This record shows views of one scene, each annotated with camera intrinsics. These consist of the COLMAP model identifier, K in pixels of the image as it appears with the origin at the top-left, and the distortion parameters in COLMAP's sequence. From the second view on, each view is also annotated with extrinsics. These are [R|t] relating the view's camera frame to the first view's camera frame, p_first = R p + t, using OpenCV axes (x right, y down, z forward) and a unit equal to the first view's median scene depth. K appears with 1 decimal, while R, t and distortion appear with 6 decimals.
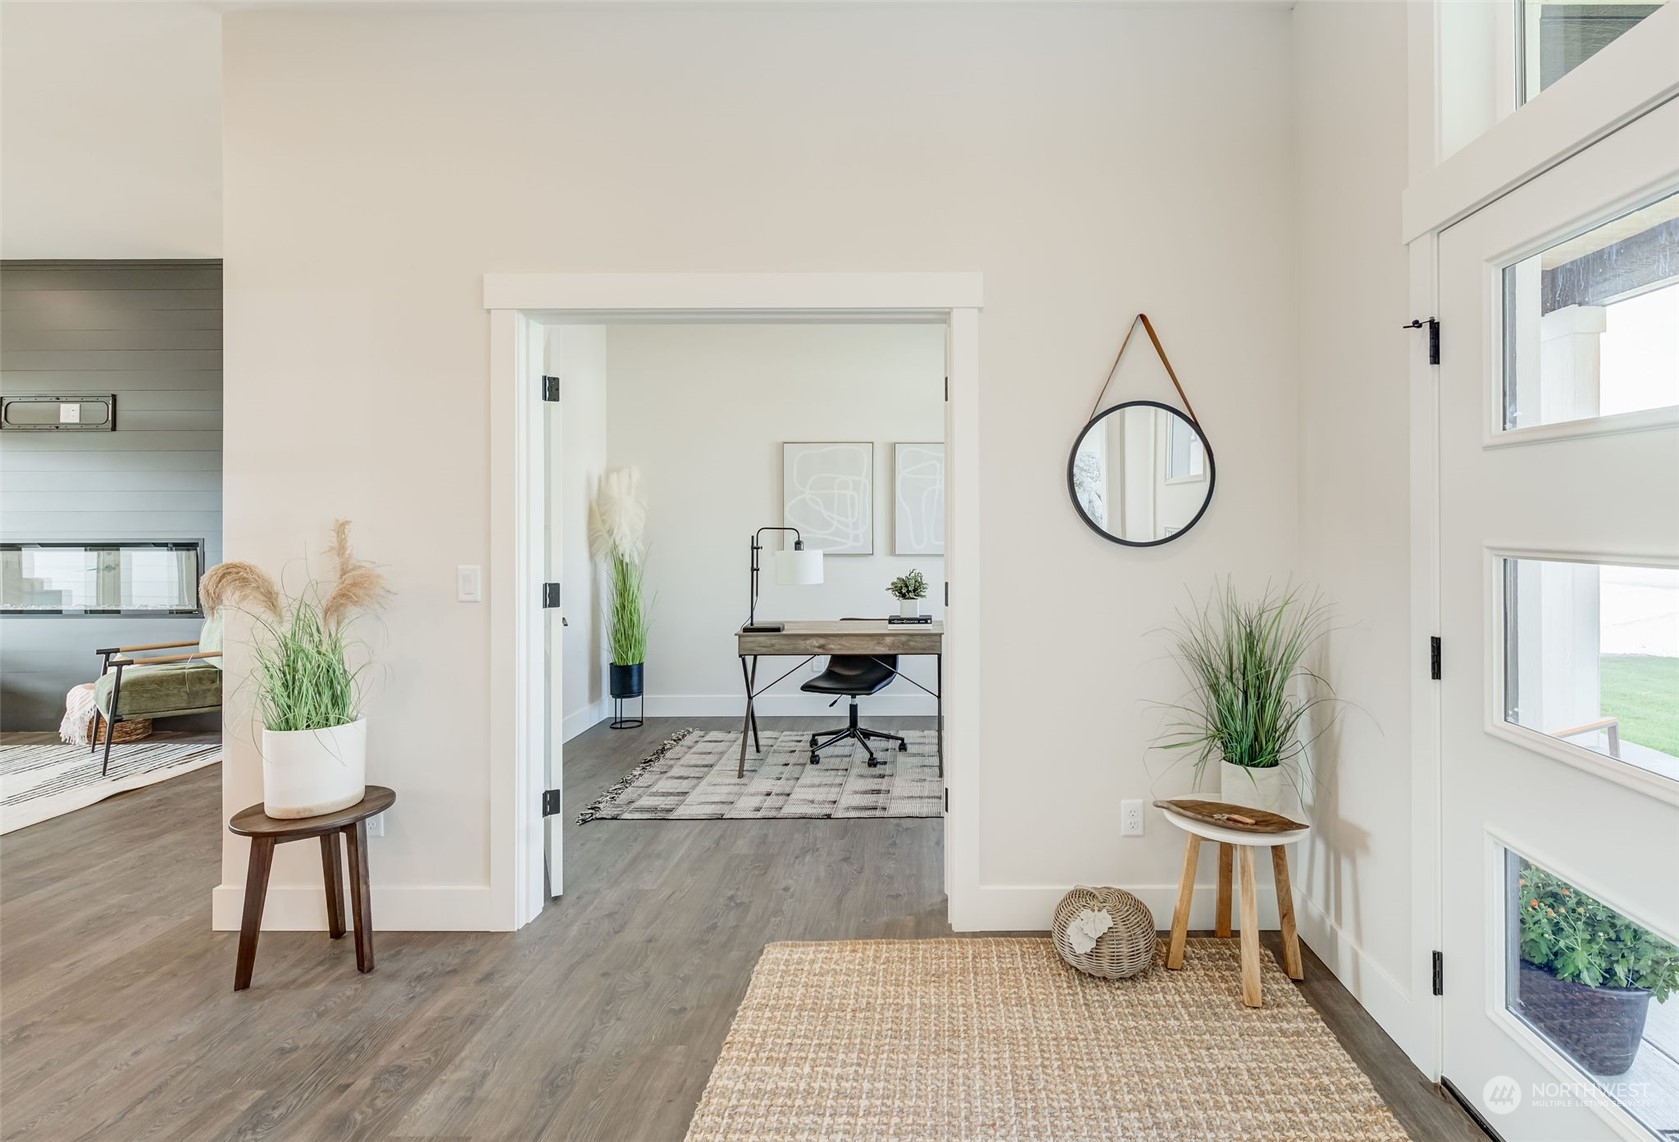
lens RADIAL K [[806.6, 0, 894.3], [0, 806.6, 511.4], [0, 0, 1]] dist [0.005482, 0.000436]
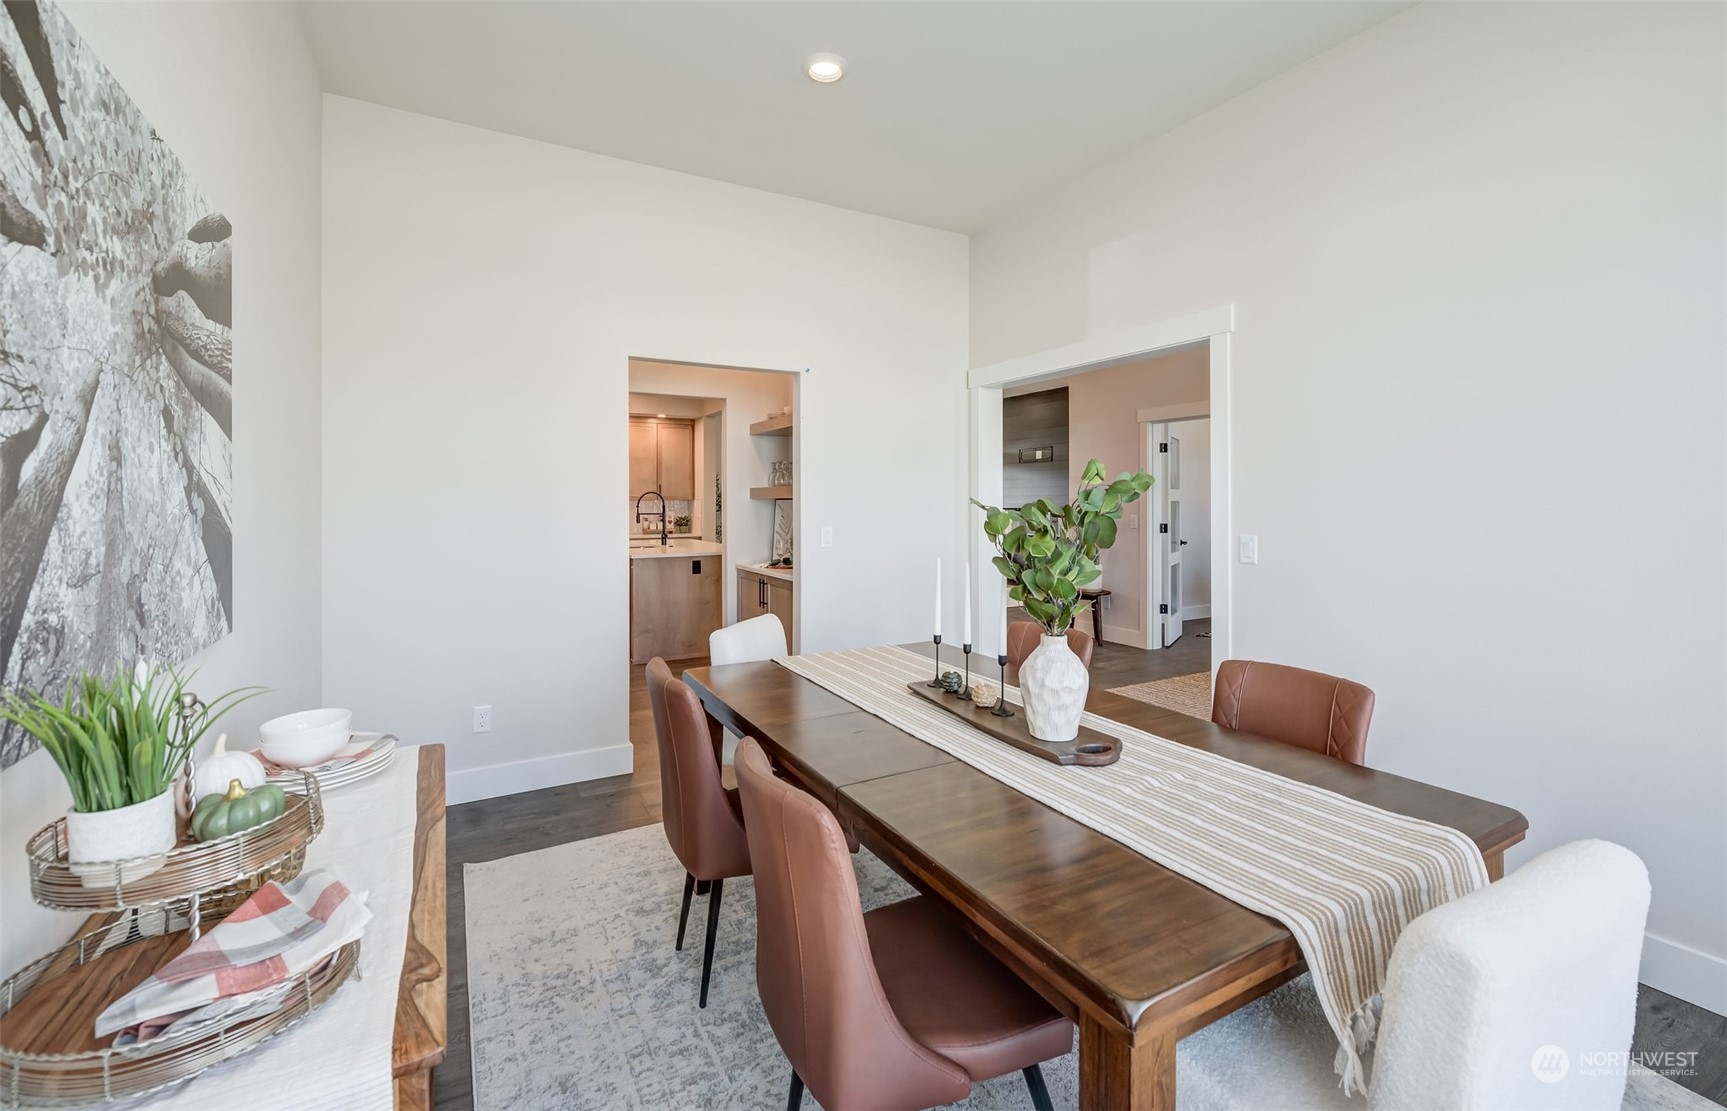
lens RADIAL K [[745.5, 0, 857.2], [0, 745.5, 548.1], [0, 0, 1]] dist [0.001570, -0.000053]
pose [[0.499953, 0.057345, -0.864152, 1.215178], [0.010592, 0.997326, 0.072310, -0.015797], [0.865988, -0.045304, 0.498009, -1.102968]]
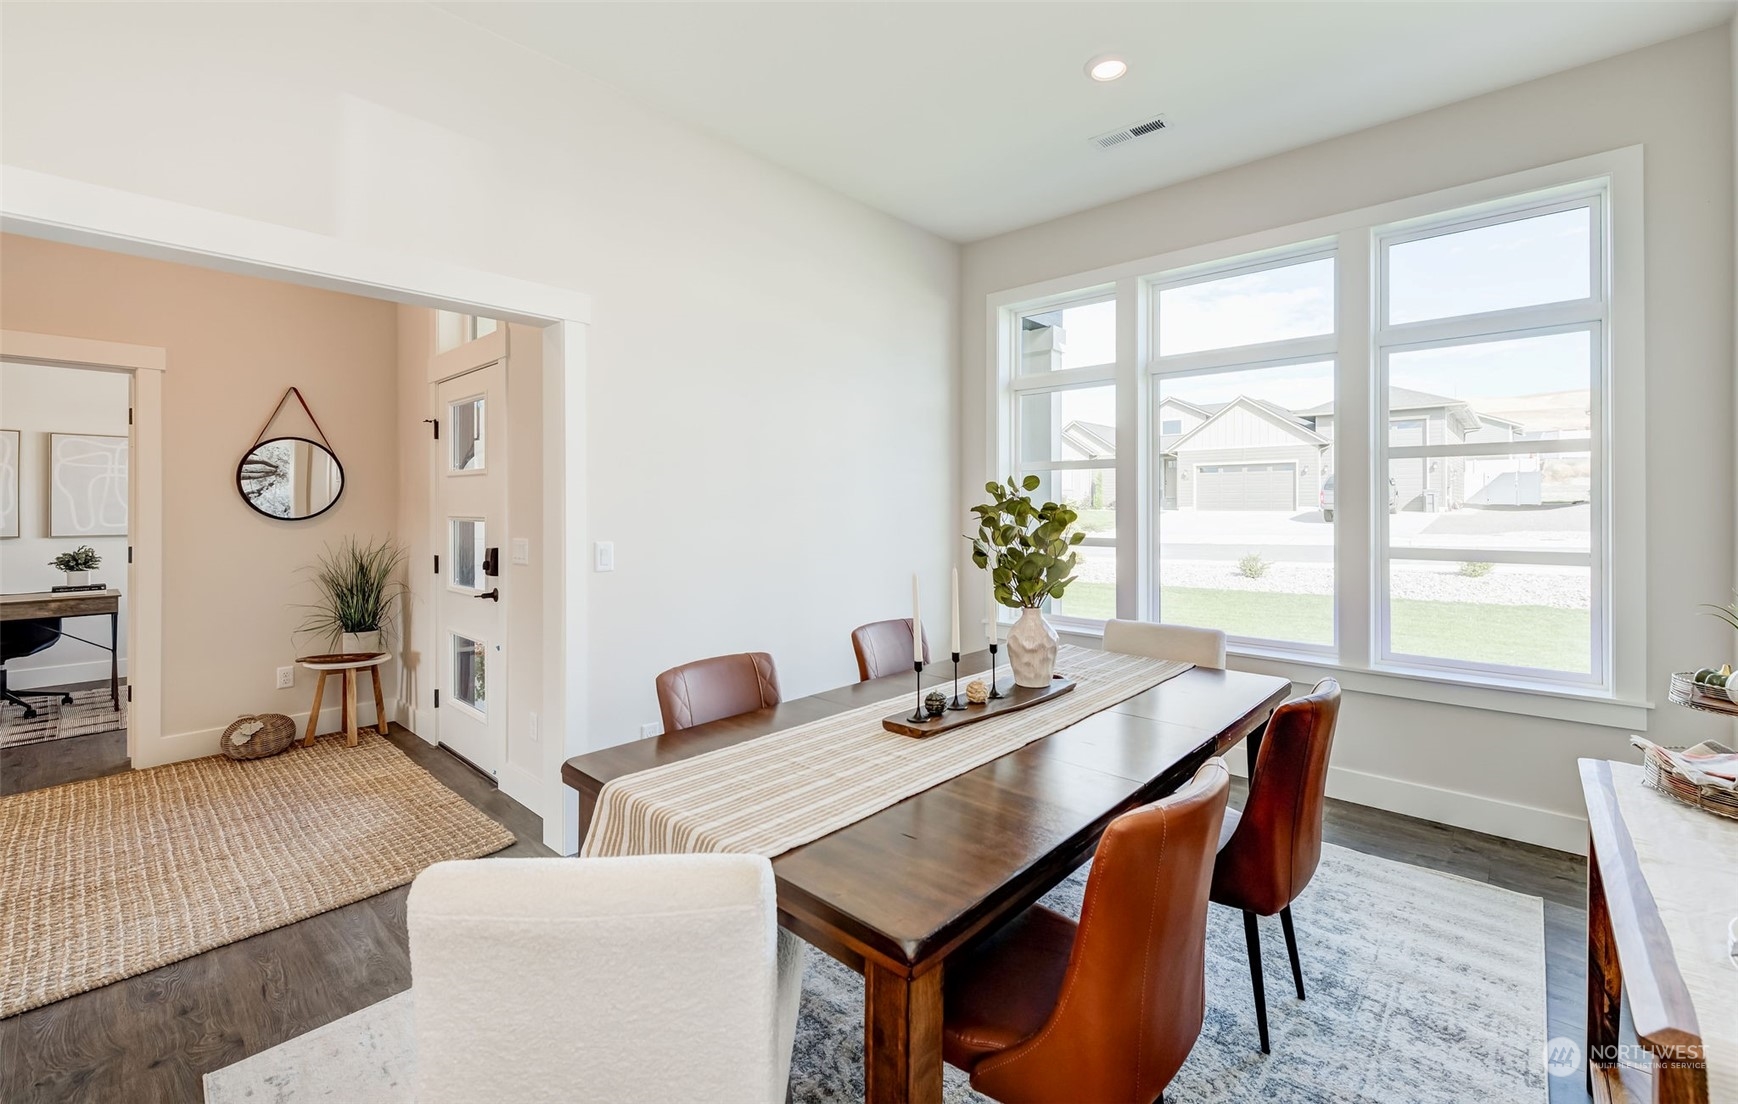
lens RADIAL K [[750.2, 0, 914.8], [0, 750.2, 505.8], [0, 0, 1]] dist [0.001570, -0.000053]
pose [[0.626463, 0.001630, 0.779450, -0.116194], [-0.009299, 0.999942, 0.005383, -0.009431], [-0.779396, -0.010621, 0.626442, -1.060493]]
